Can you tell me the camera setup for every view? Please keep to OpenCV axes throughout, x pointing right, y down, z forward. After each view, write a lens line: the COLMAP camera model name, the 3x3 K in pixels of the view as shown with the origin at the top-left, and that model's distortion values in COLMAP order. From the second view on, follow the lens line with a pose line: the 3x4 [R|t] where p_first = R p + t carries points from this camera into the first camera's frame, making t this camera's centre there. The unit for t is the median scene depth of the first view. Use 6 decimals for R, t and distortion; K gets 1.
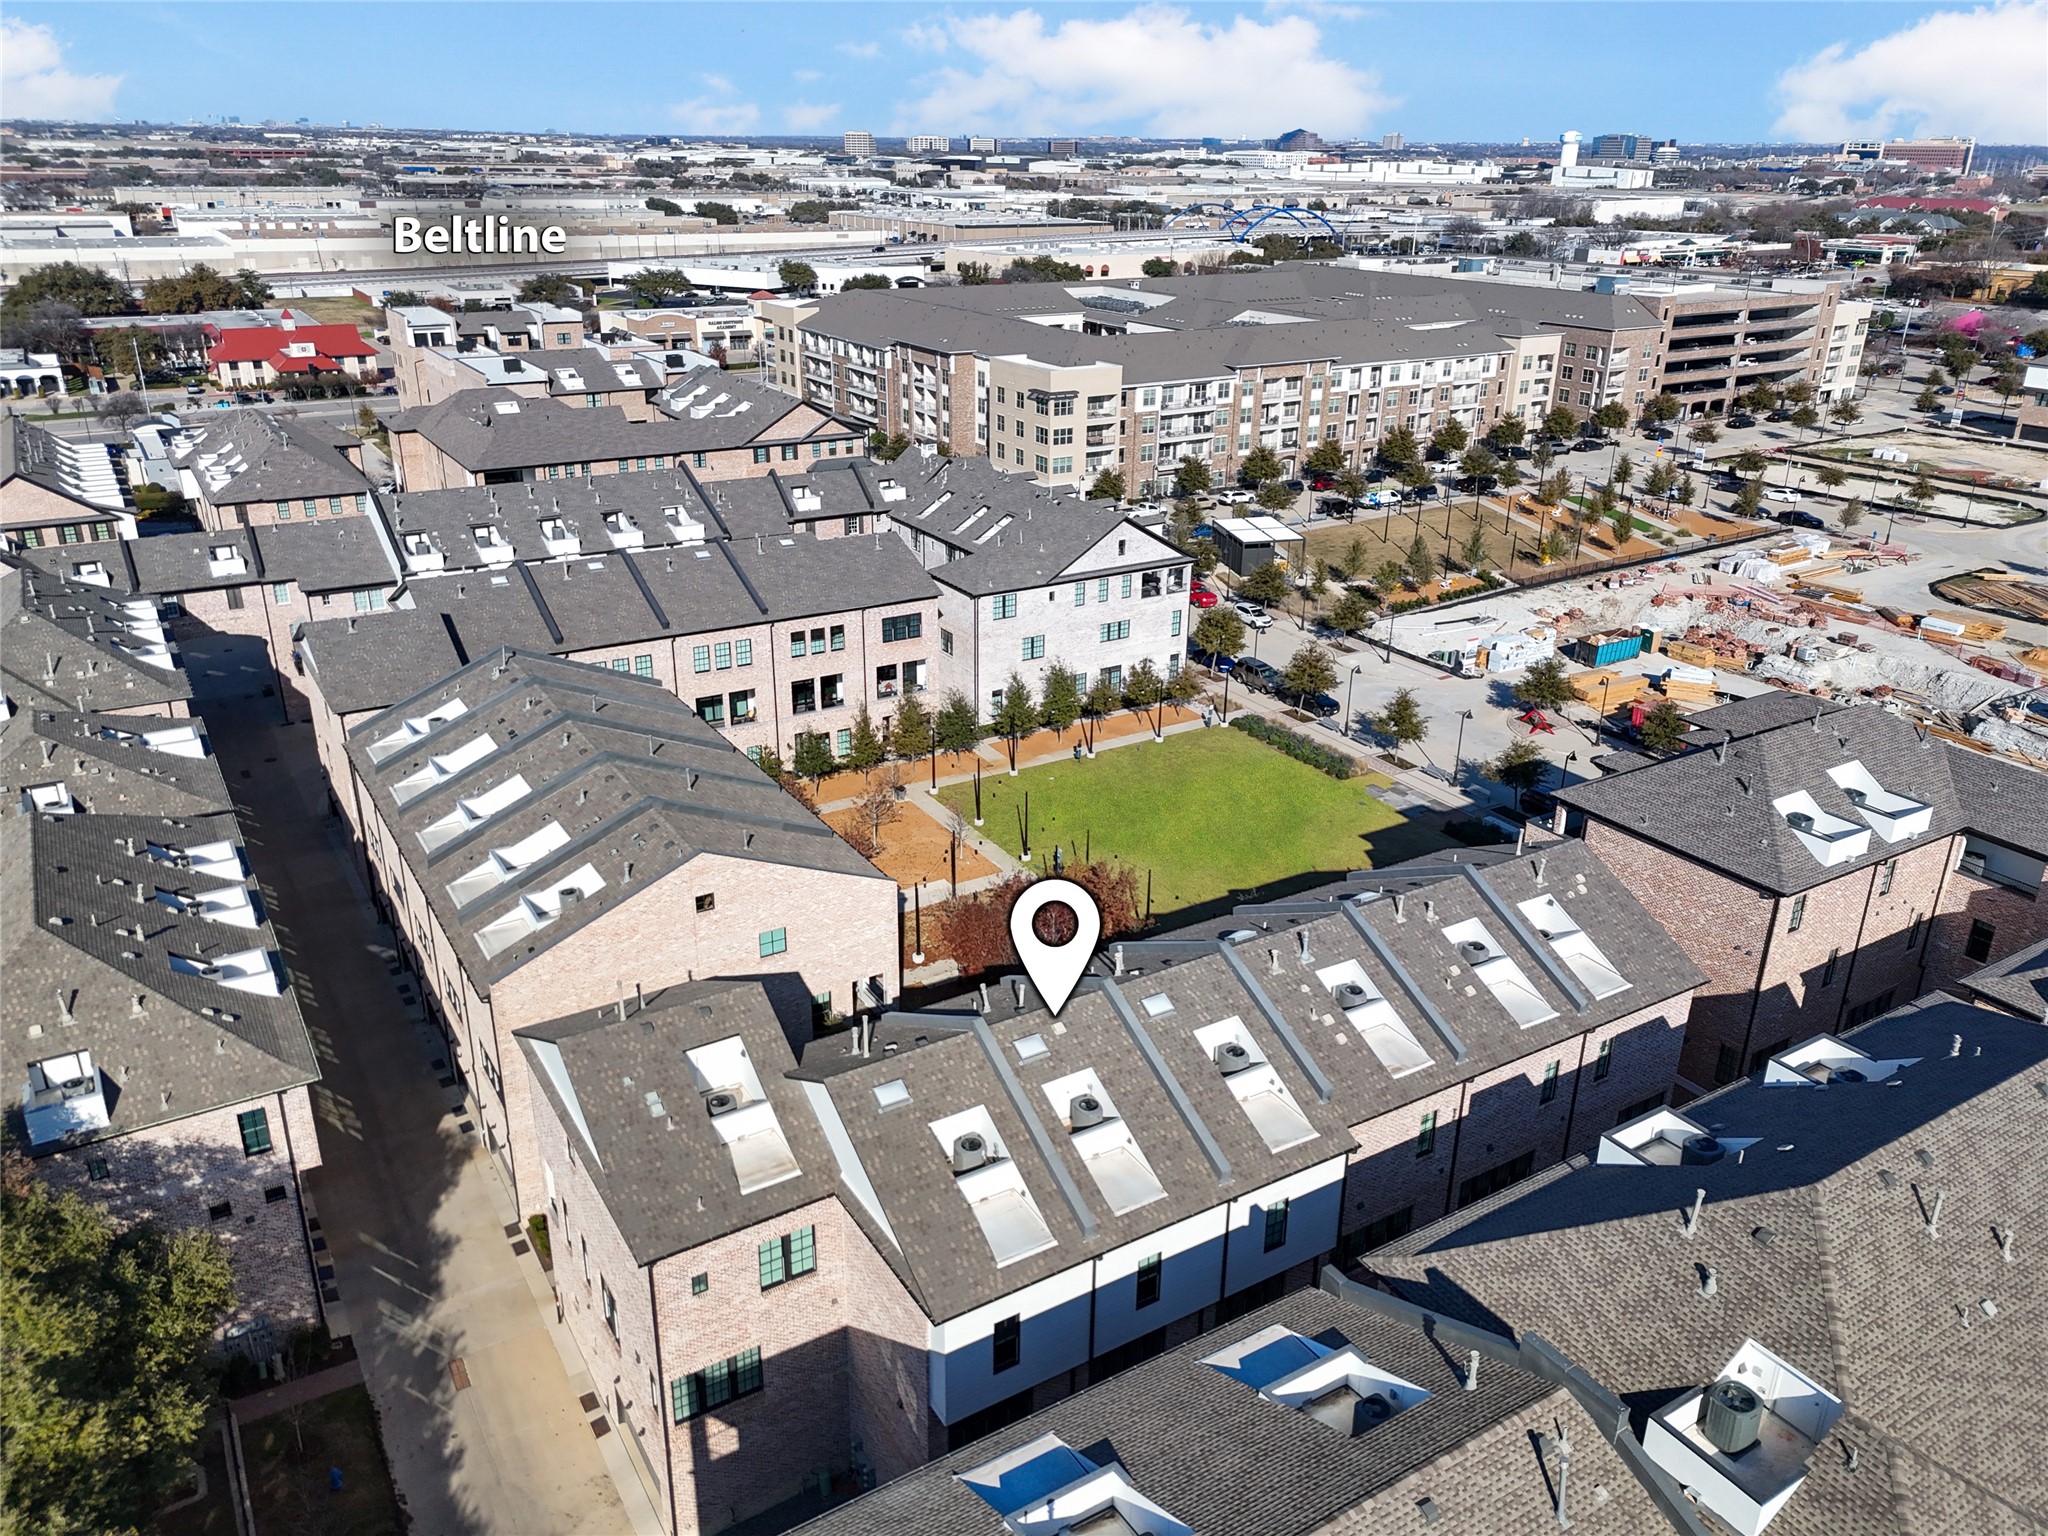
lens RADIAL K [[1491.7, 0, 1028.2], [0, 1491.7, 778.2], [0, 0, 1]] dist [0.056709, -0.053411]
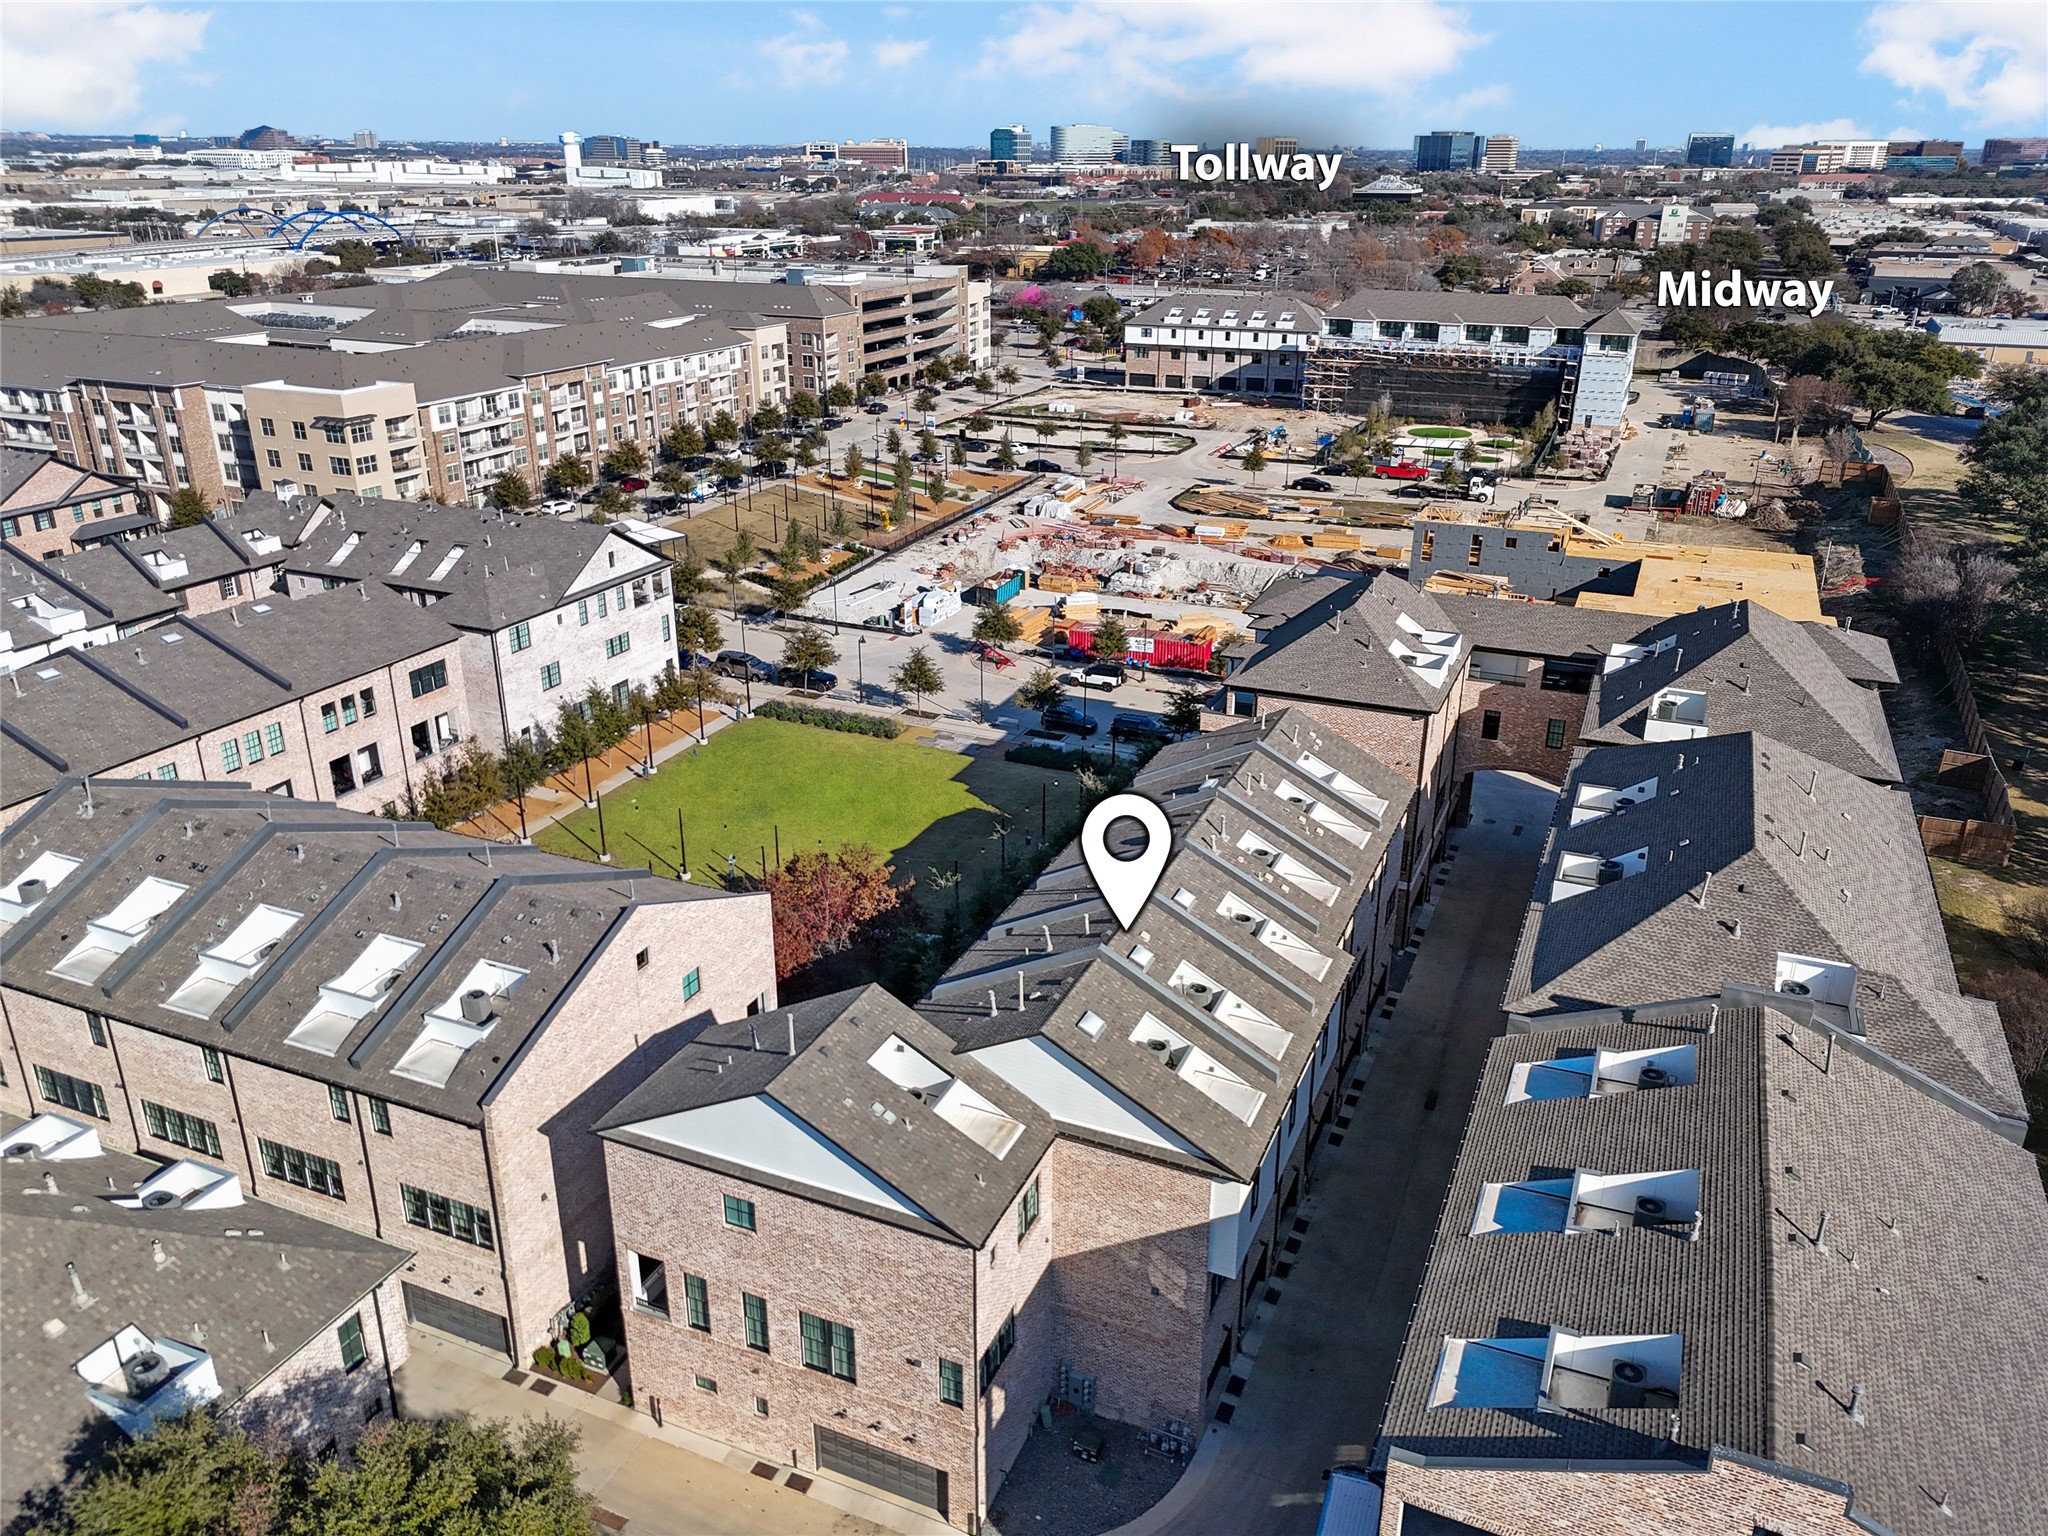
lens RADIAL K [[1491.7, 0, 1028.2], [0, 1491.7, 778.2], [0, 0, 1]] dist [0.056709, -0.053411]
pose [[0.821951, -0.226121, 0.522748, -0.157616], [0.226072, 0.971942, 0.064957, -0.010827], [-0.522769, 0.064787, 0.850009, 0.020247]]
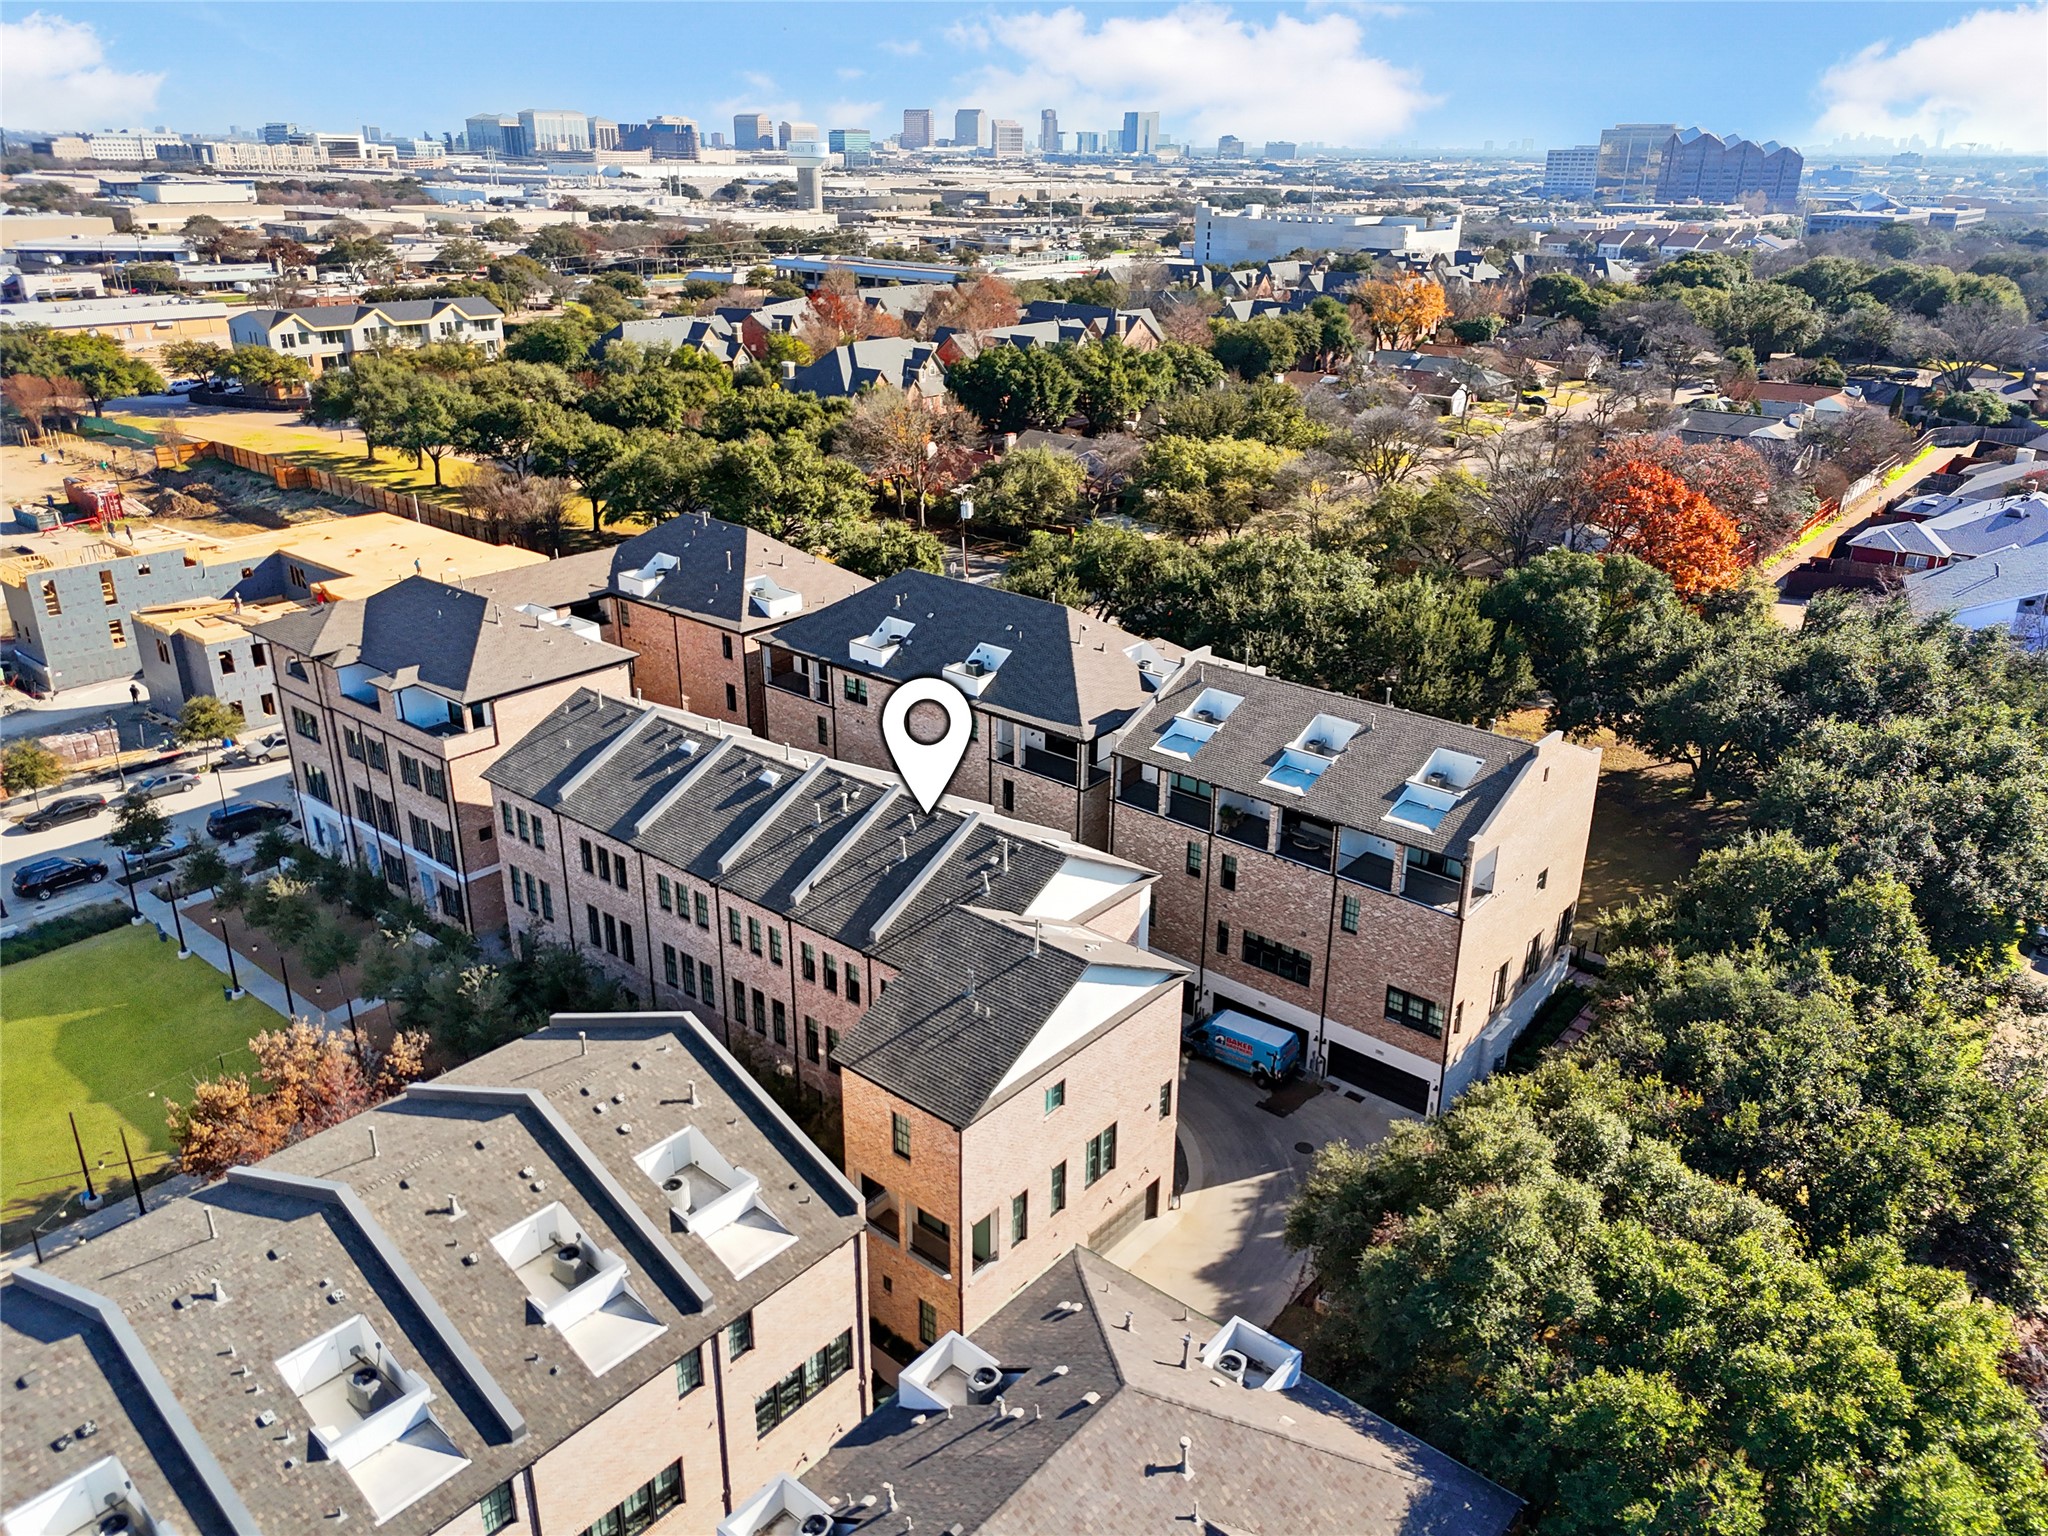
lens RADIAL K [[1491.2, 0, 1024.0], [0, 1491.2, 768.0], [0, 0, 1]] dist [0.072276, -0.067367]
pose [[-0.307911, -0.375635, 0.874122, -0.316572], [0.359721, 0.804595, 0.472470, -0.130027], [-0.880790, 0.459919, -0.112620, 0.275355]]
